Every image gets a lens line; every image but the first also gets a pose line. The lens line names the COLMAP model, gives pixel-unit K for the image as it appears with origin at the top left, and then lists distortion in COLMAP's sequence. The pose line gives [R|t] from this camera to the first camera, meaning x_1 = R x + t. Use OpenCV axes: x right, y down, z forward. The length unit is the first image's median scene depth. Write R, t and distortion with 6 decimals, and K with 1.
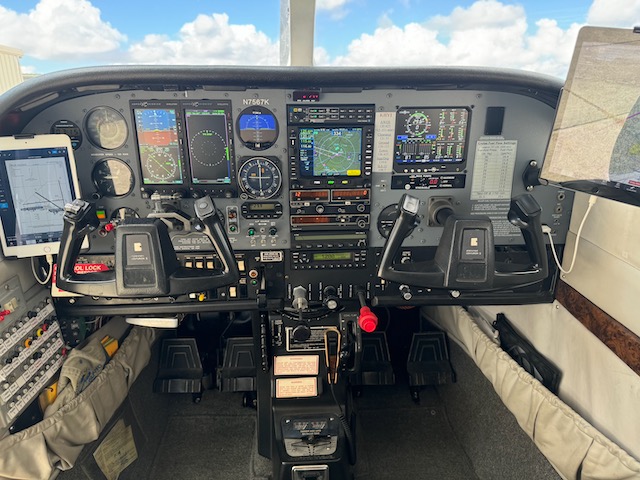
lens RADIAL K [[457.3, 0, 318.7], [0, 457.3, 245.1], [0, 0, 1]] dist [0.043297, -0.073218]
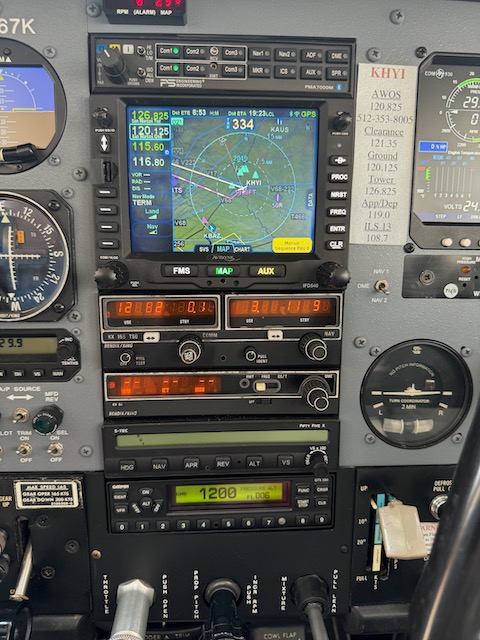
lens RADIAL K [[457.3, 0, 236.6], [0, 457.3, 318.3], [0, 0, 1]] dist [0.043297, -0.073218]
pose [[0.999924, 0.007772, -0.009610, 0.038889], [-0.009407, 0.982909, -0.183852, -0.043320], [0.008017, 0.183929, 0.982907, 0.678108]]
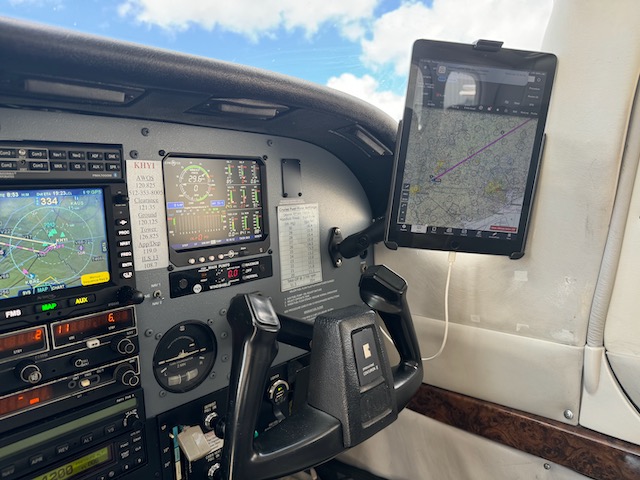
lens RADIAL K [[457.3, 0, 319.4], [0, 457.3, 239.8], [0, 0, 1]] dist [0.043297, -0.073218]
pose [[0.713173, -0.098467, 0.694038, -0.089373], [0.268103, 0.953124, -0.140269, -0.065716], [-0.647693, 0.286110, 0.706141, 0.489719]]
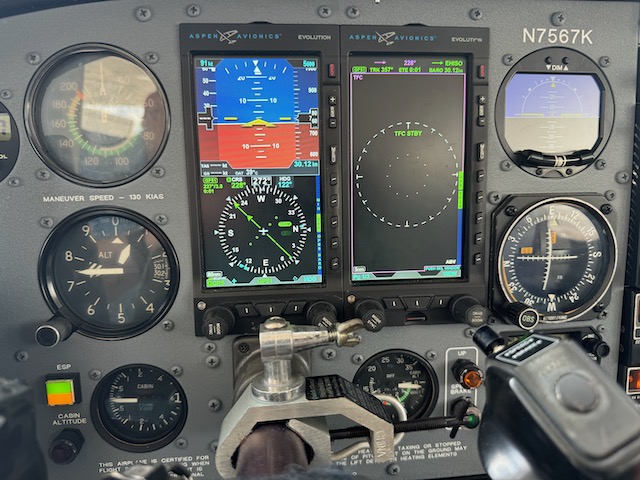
lens RADIAL K [[457.3, 0, 317.6], [0, 457.3, 237.2], [0, 0, 1]] dist [0.043297, -0.073218]
pose [[0.998425, -0.026493, 0.049460, -0.314875], [0.036373, 0.976801, -0.211037, -0.097444], [-0.042721, 0.212504, 0.976226, 0.671678]]
